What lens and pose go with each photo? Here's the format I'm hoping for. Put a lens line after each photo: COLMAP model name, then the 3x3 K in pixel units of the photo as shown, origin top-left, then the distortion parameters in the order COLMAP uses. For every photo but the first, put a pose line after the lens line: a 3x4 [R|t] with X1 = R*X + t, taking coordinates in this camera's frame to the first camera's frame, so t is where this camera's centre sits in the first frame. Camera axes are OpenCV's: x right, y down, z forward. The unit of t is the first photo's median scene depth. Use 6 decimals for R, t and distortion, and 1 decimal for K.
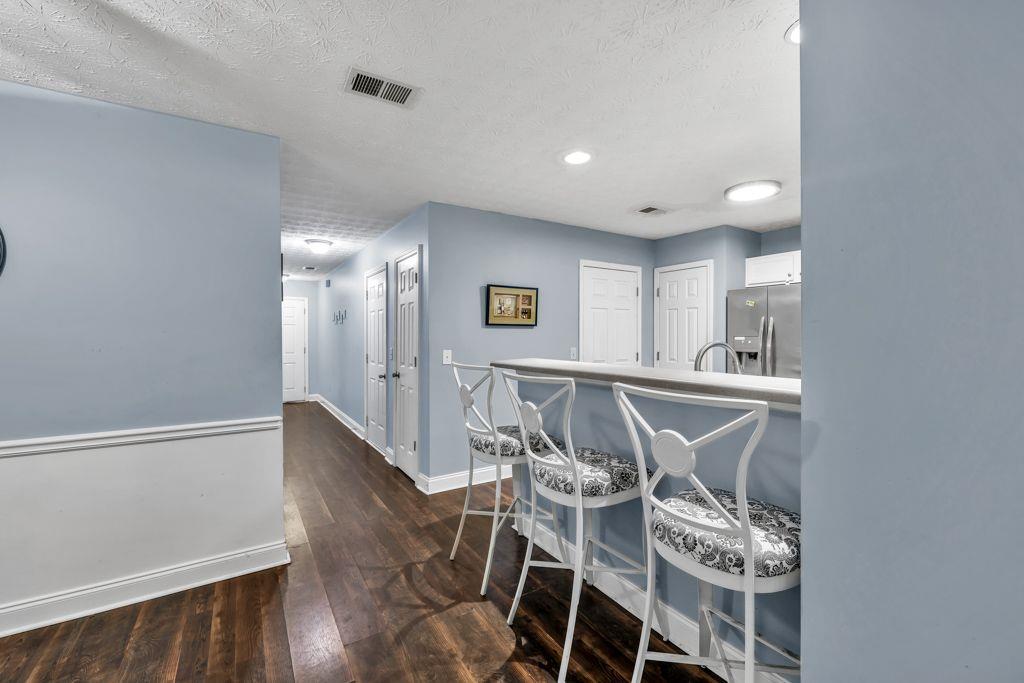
lens RADIAL K [[428.9, 0, 511.6], [0, 428.9, 339.9], [0, 0, 1]] dist [-0.001238, 0.000779]
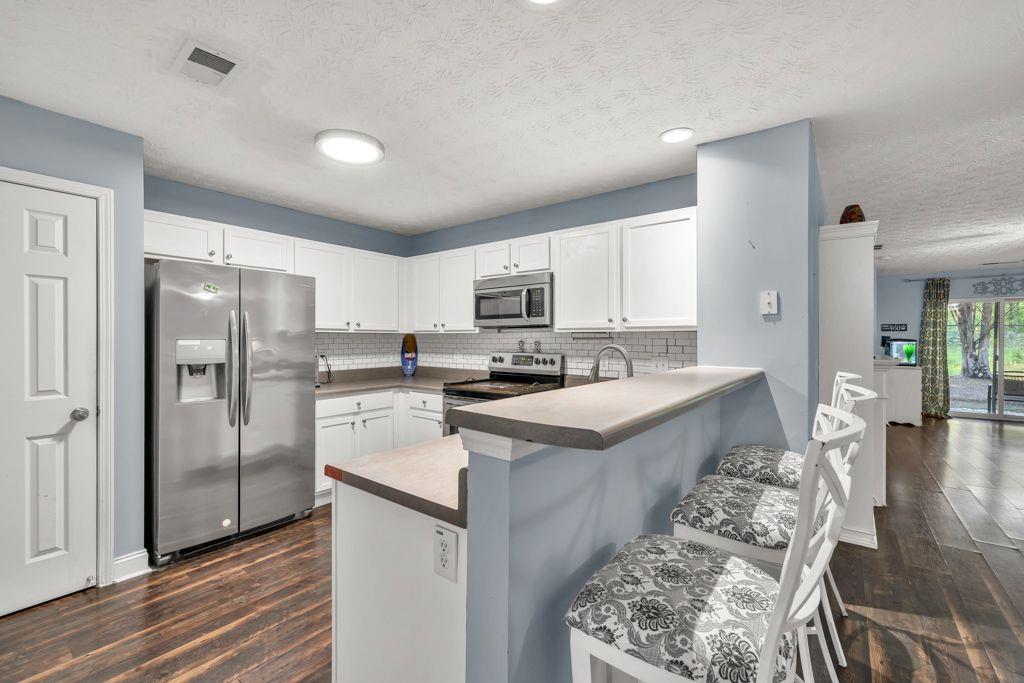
lens RADIAL K [[428.9, 0, 511.2], [0, 428.9, 340.0], [0, 0, 1]] dist [-0.001238, 0.000779]
pose [[-0.338602, -0.003444, 0.940923, -0.202439], [0.009523, 0.999930, 0.007087, -0.006673], [-0.940882, 0.011360, -0.338545, 0.801140]]
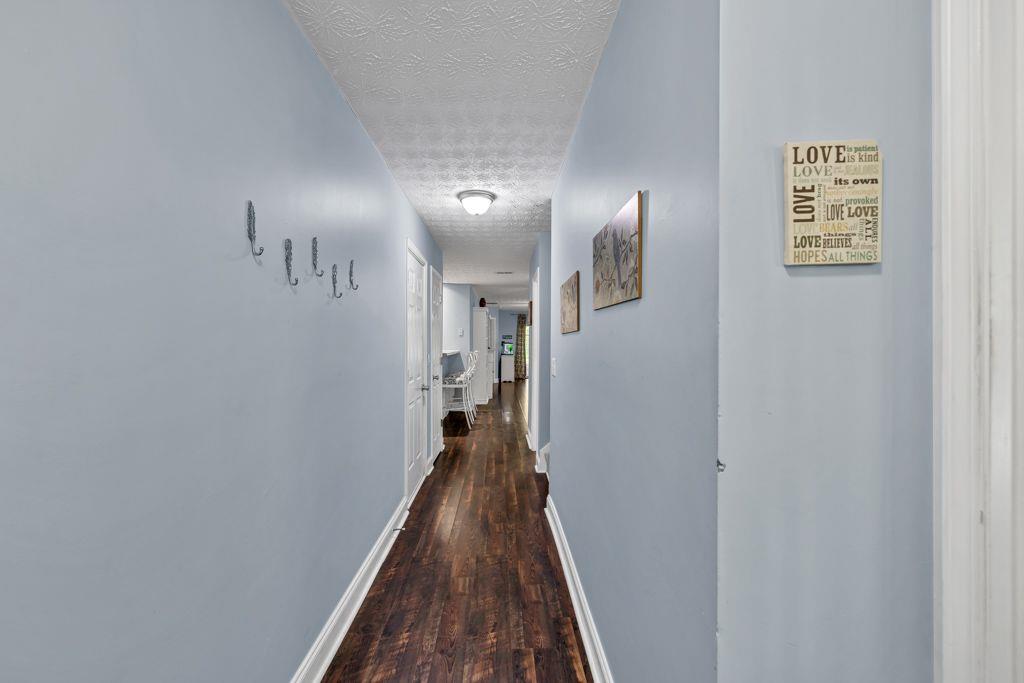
lens RADIAL K [[428.9, 0, 512.3], [0, 428.9, 340.7], [0, 0, 1]] dist [-0.001238, 0.000779]
pose [[-0.860410, -0.006070, 0.509566, -0.898967], [-0.002485, 0.999967, 0.007714, -0.024182], [-0.509596, 0.005371, -0.860397, 1.735411]]
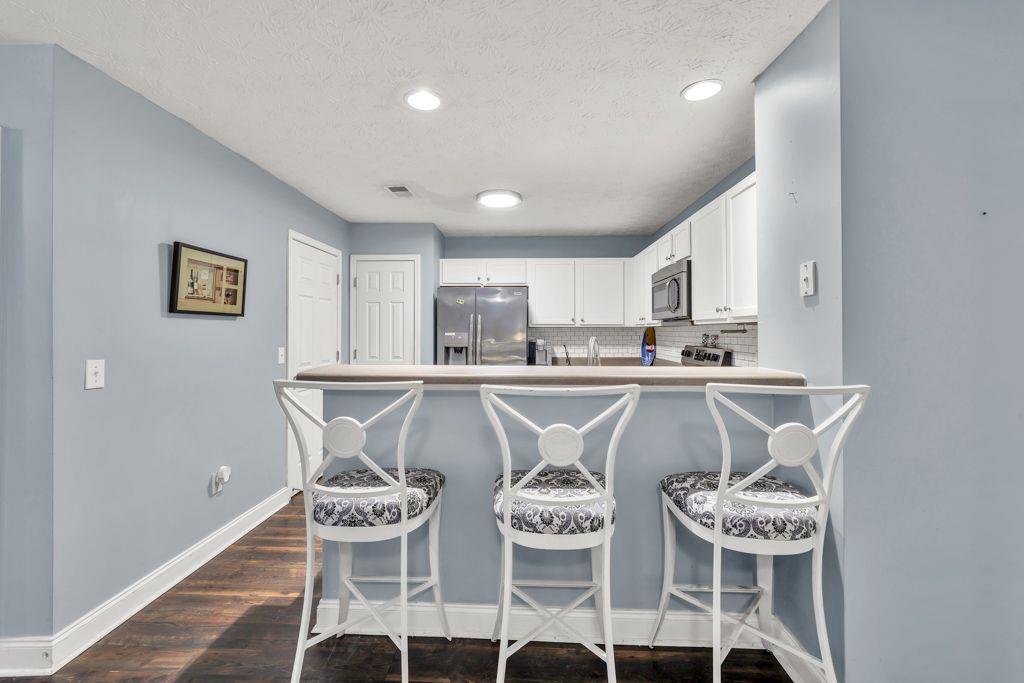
lens RADIAL K [[428.9, 0, 504.7], [0, 428.9, 331.6], [0, 0, 1]] dist [-0.001238, 0.000779]
pose [[0.575216, 0.000239, 0.818002, -0.260079], [0.009022, 0.999937, -0.006637, -0.000721], [-0.817952, 0.011197, 0.575177, 0.293466]]
